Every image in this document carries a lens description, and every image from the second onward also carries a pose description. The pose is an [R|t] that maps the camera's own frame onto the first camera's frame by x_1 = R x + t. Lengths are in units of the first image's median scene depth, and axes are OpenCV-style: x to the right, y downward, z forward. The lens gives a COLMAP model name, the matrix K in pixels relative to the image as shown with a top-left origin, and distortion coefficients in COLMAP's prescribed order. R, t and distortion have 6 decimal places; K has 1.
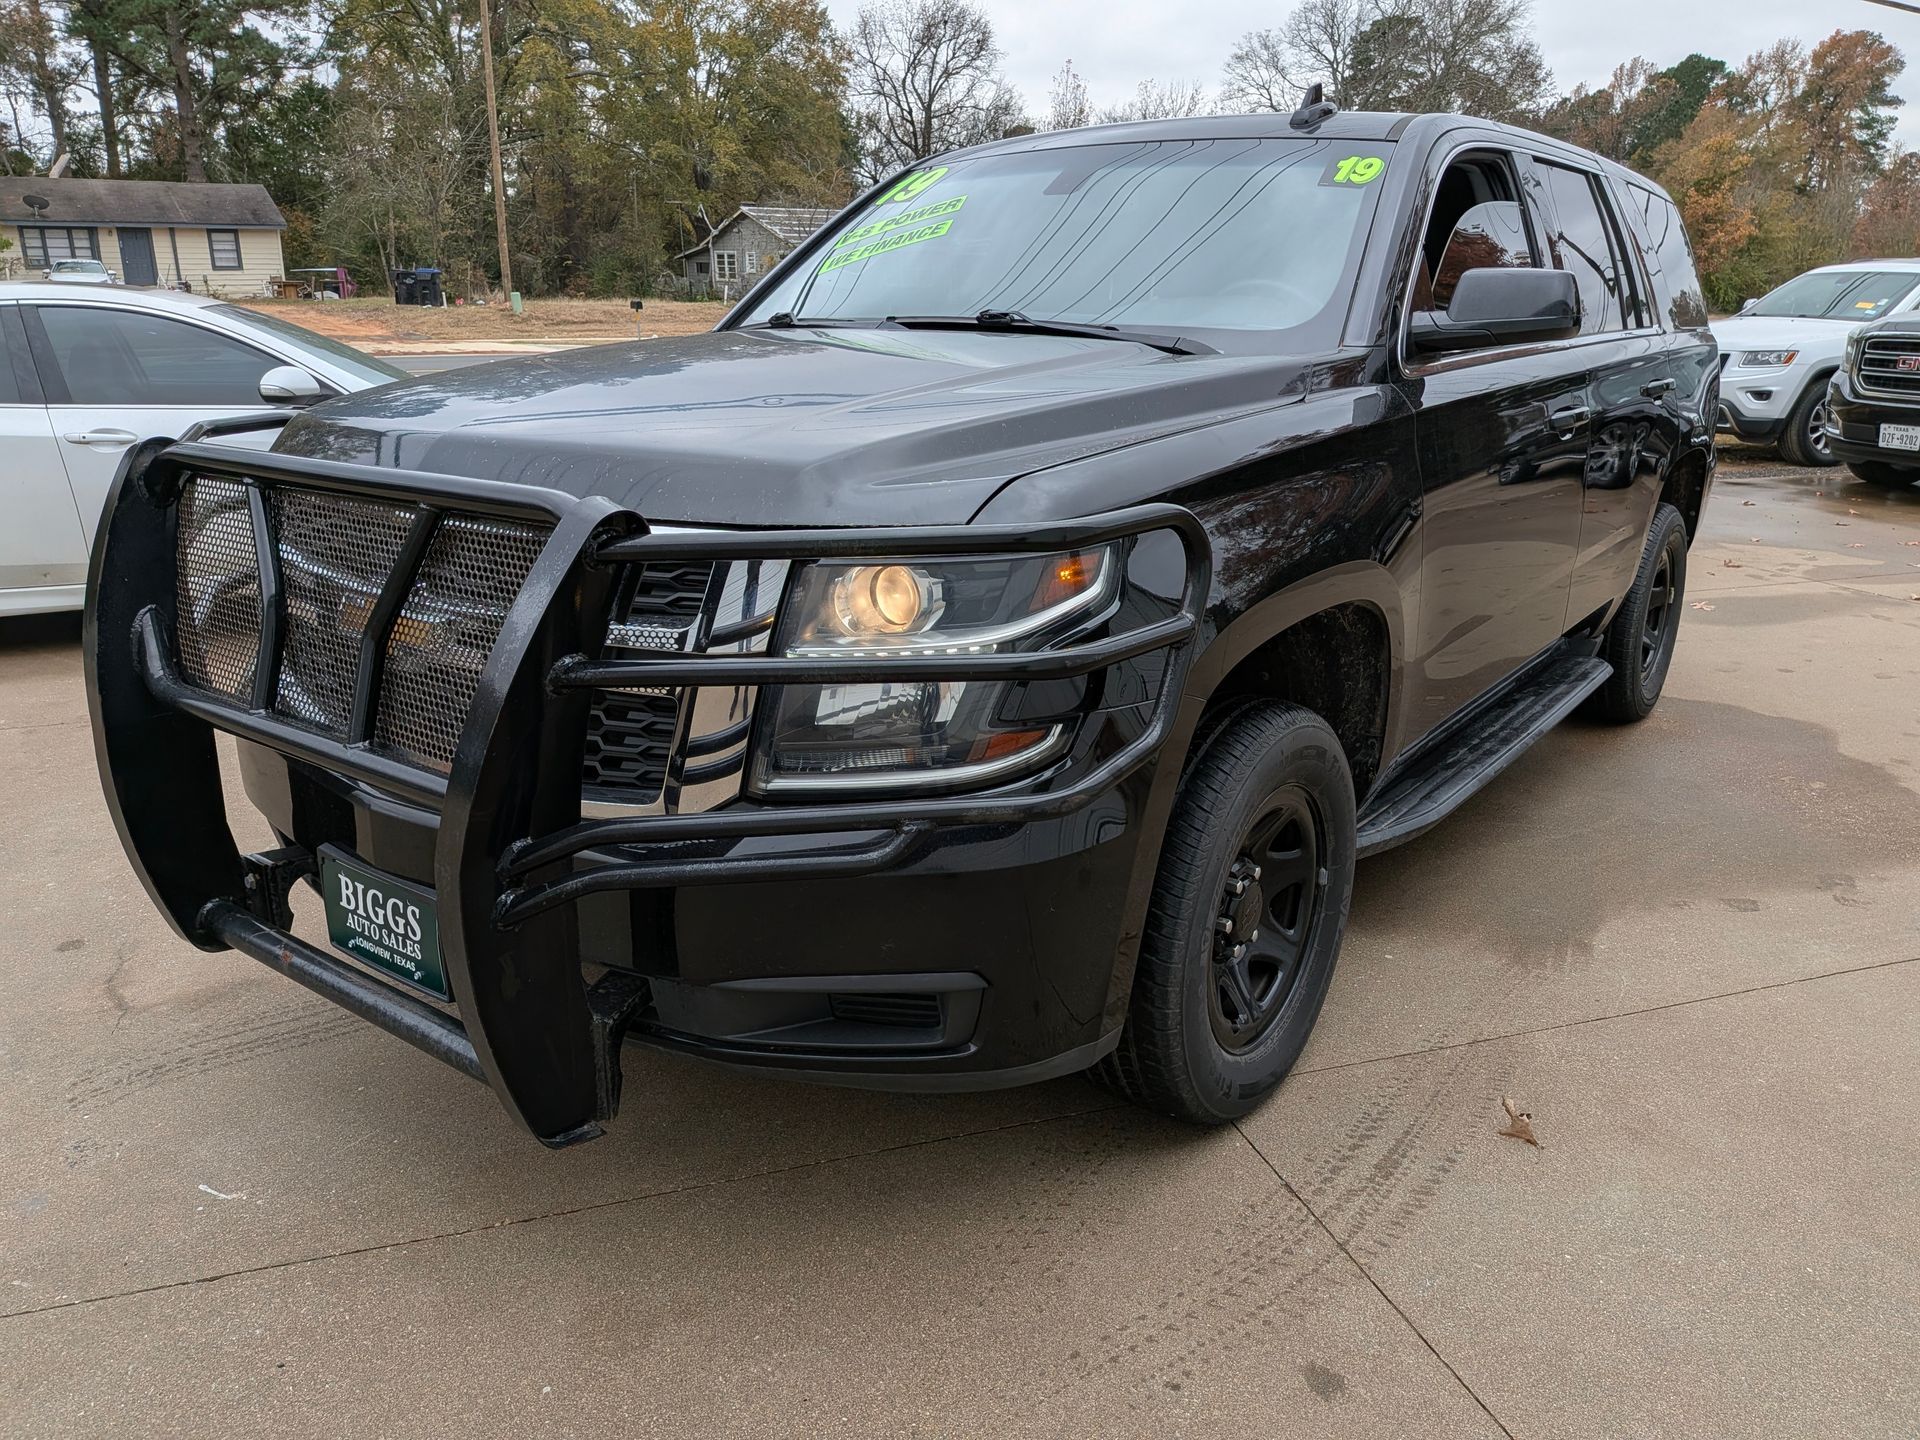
lens RADIAL K [[1435.3, 0, 960.0], [0, 1435.3, 720.0], [0, 0, 1]] dist [0.066668, -0.133538]
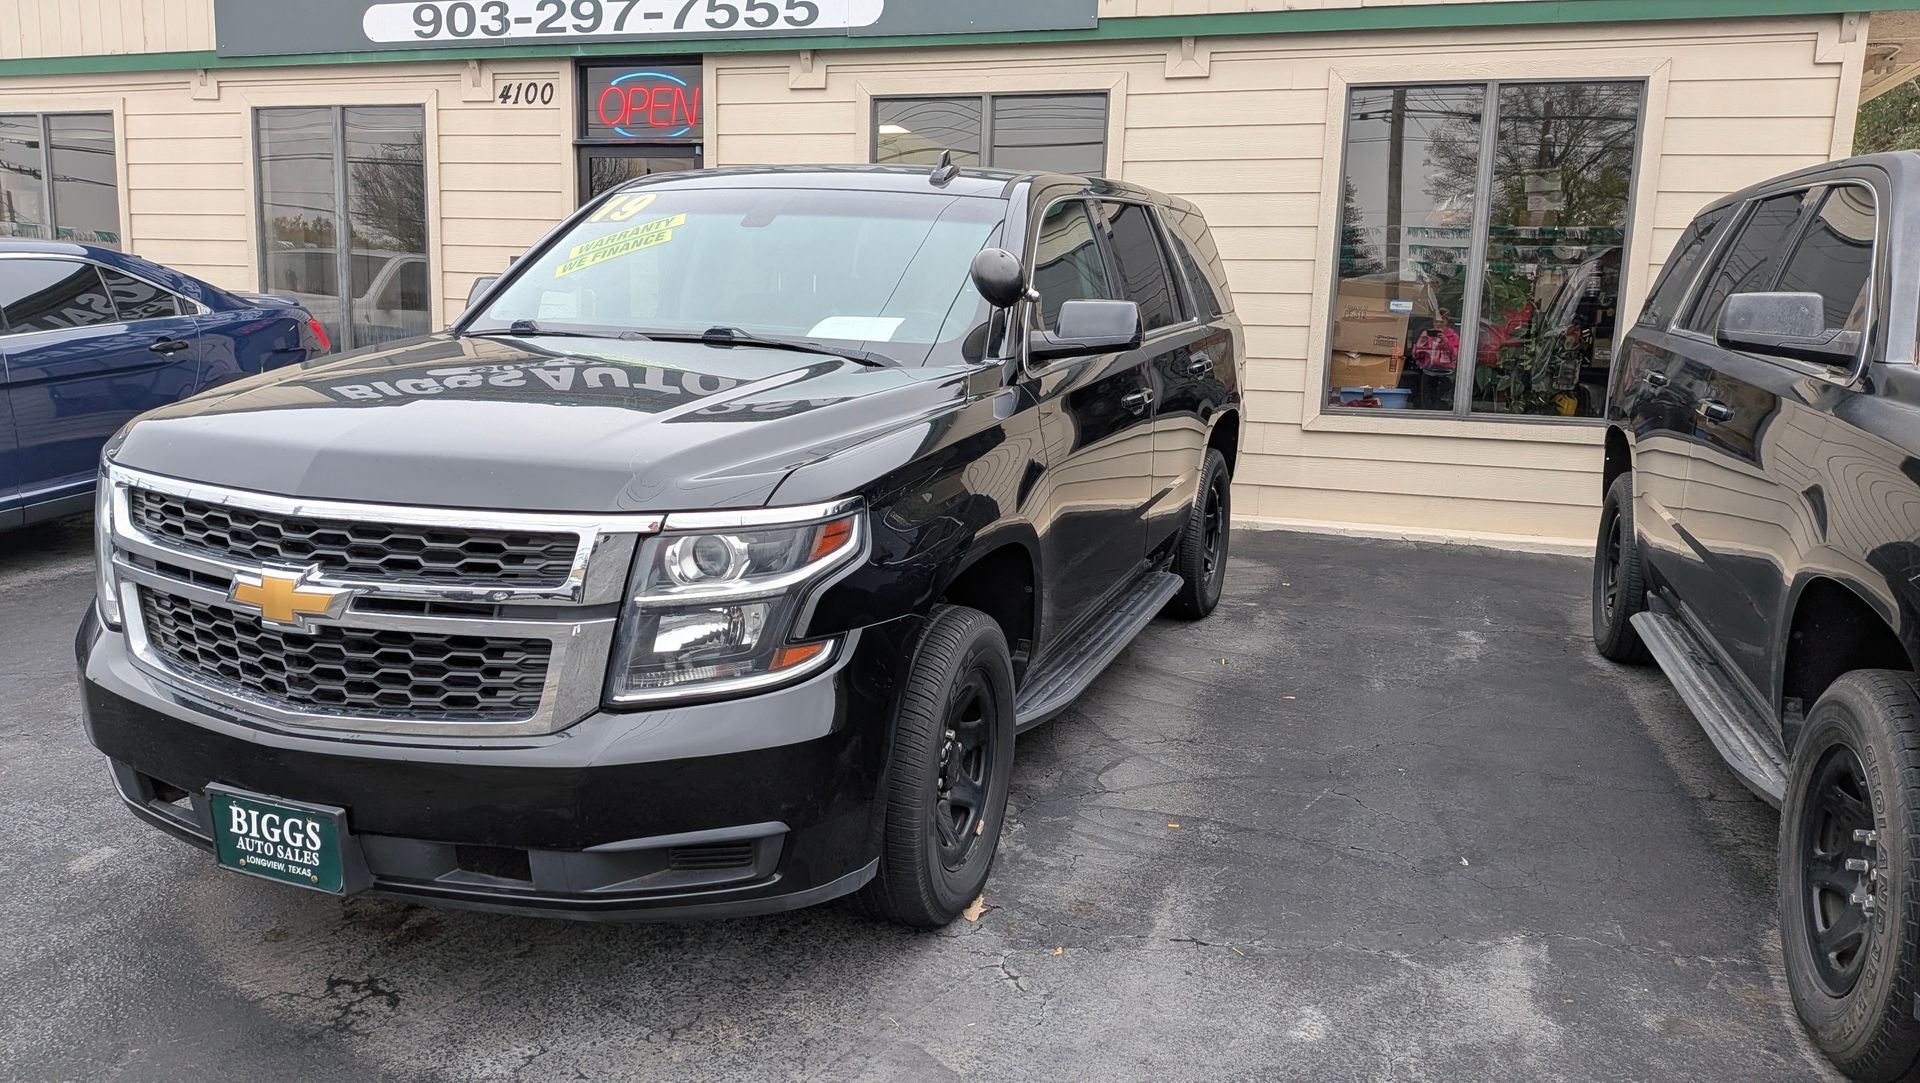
lens RADIAL K [[1482.3, 0, 958.7], [0, 1482.3, 581.3], [0, 0, 1]] dist [0.000513, -0.048794]
pose [[0.961284, -0.055256, 0.269962, -0.170311], [0.068716, 0.996807, -0.040658, 0.011493], [-0.266854, 0.057635, 0.962012, -0.378705]]
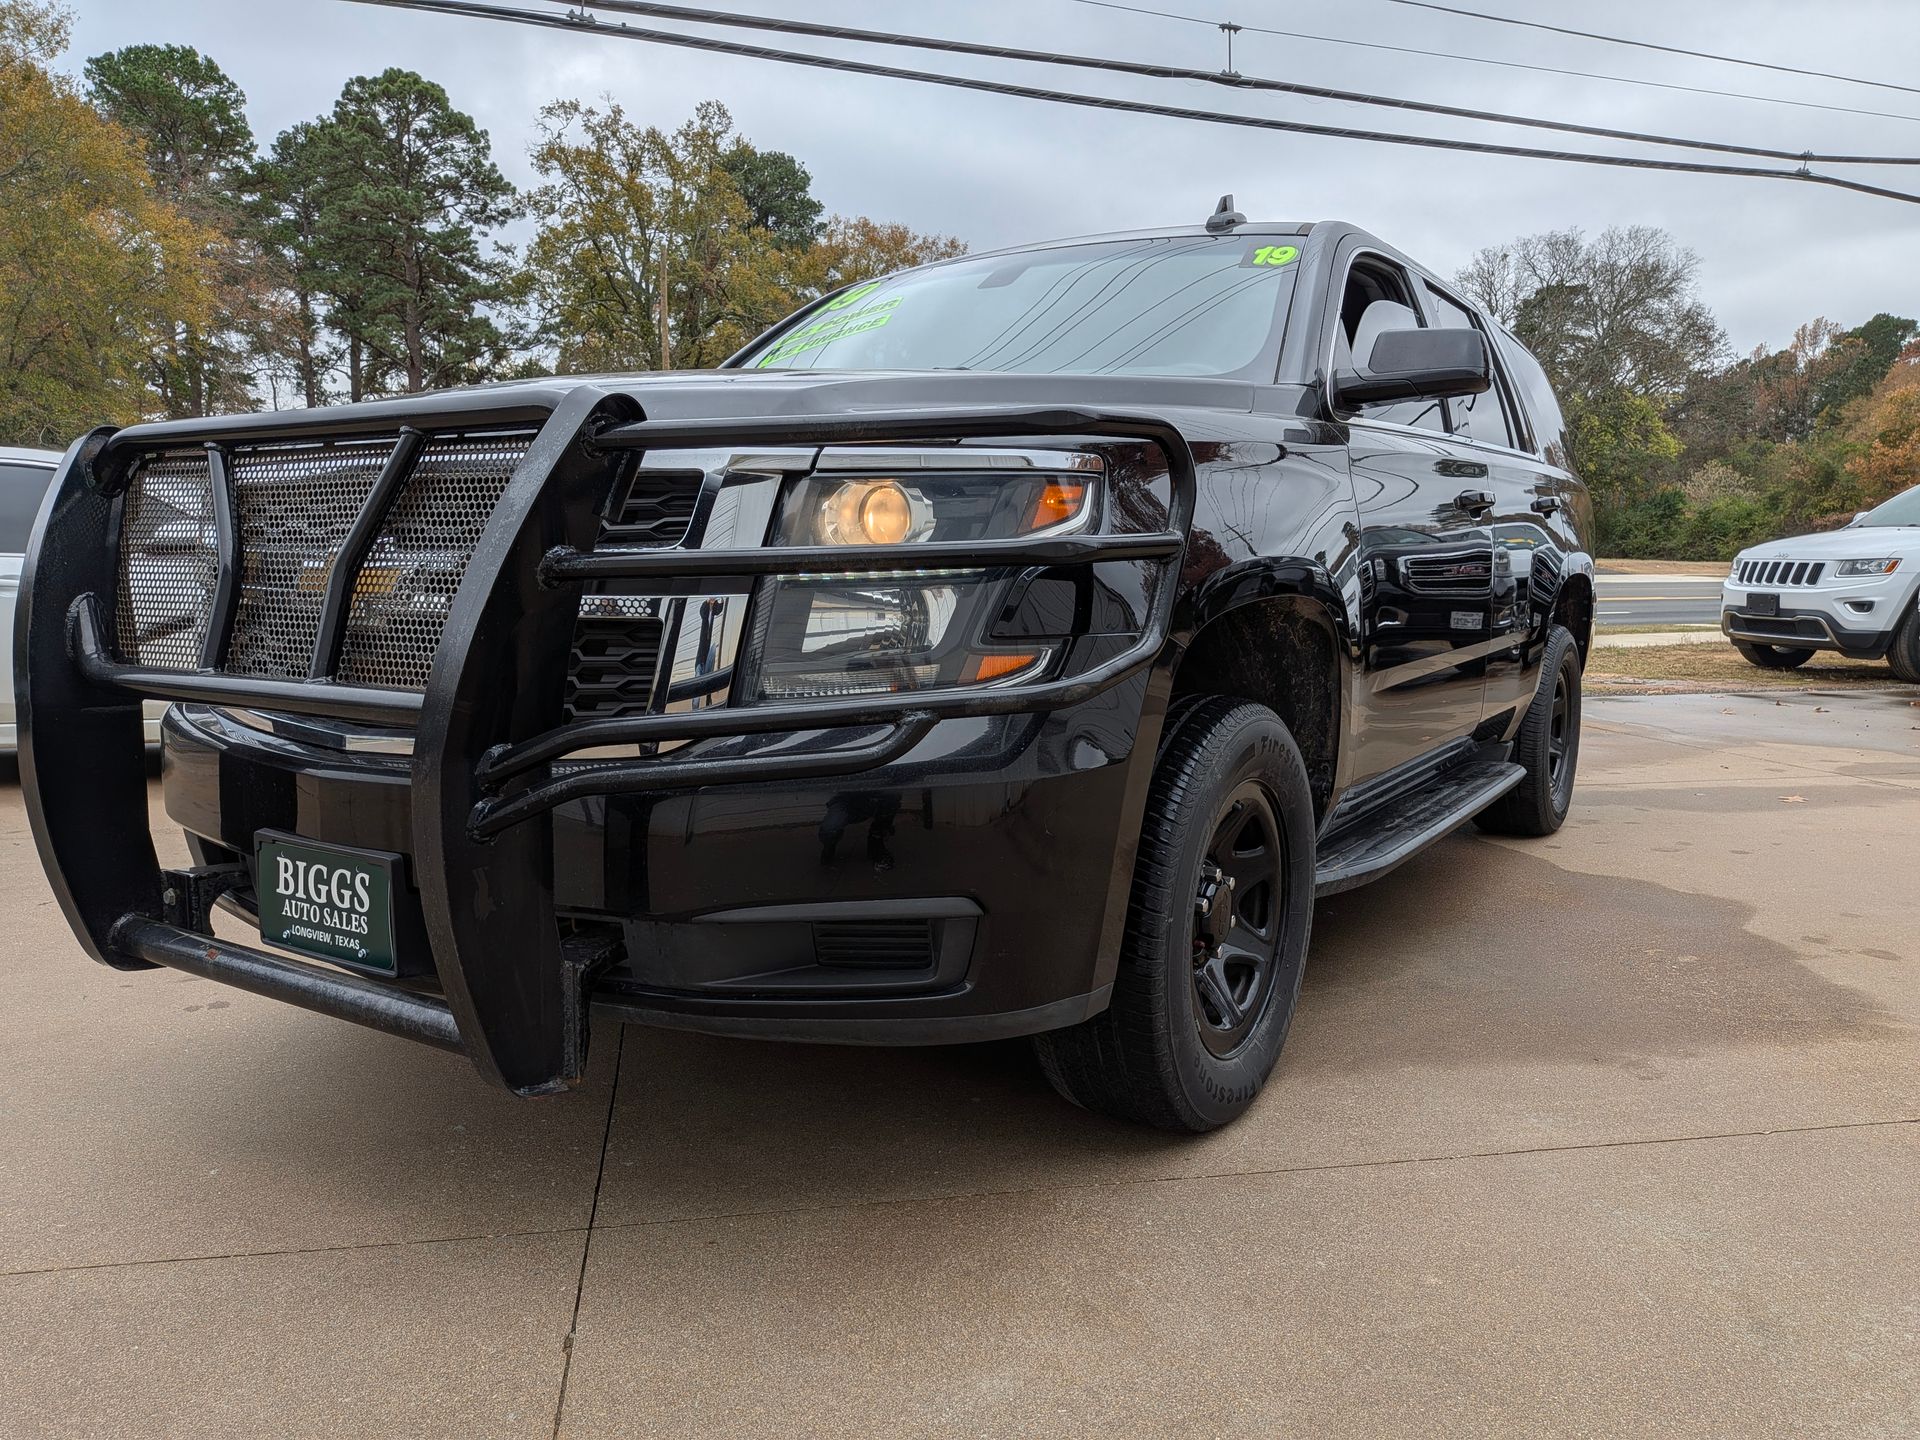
lens RADIAL K [[1435.3, 0, 960.0], [0, 1435.3, 720.0], [0, 0, 1]] dist [0.066668, -0.133538]
pose [[0.996961, -0.006080, 0.077663, -0.061099], [0.018884, 0.986075, -0.165223, 0.187744], [-0.075577, 0.166187, 0.983194, 0.026980]]
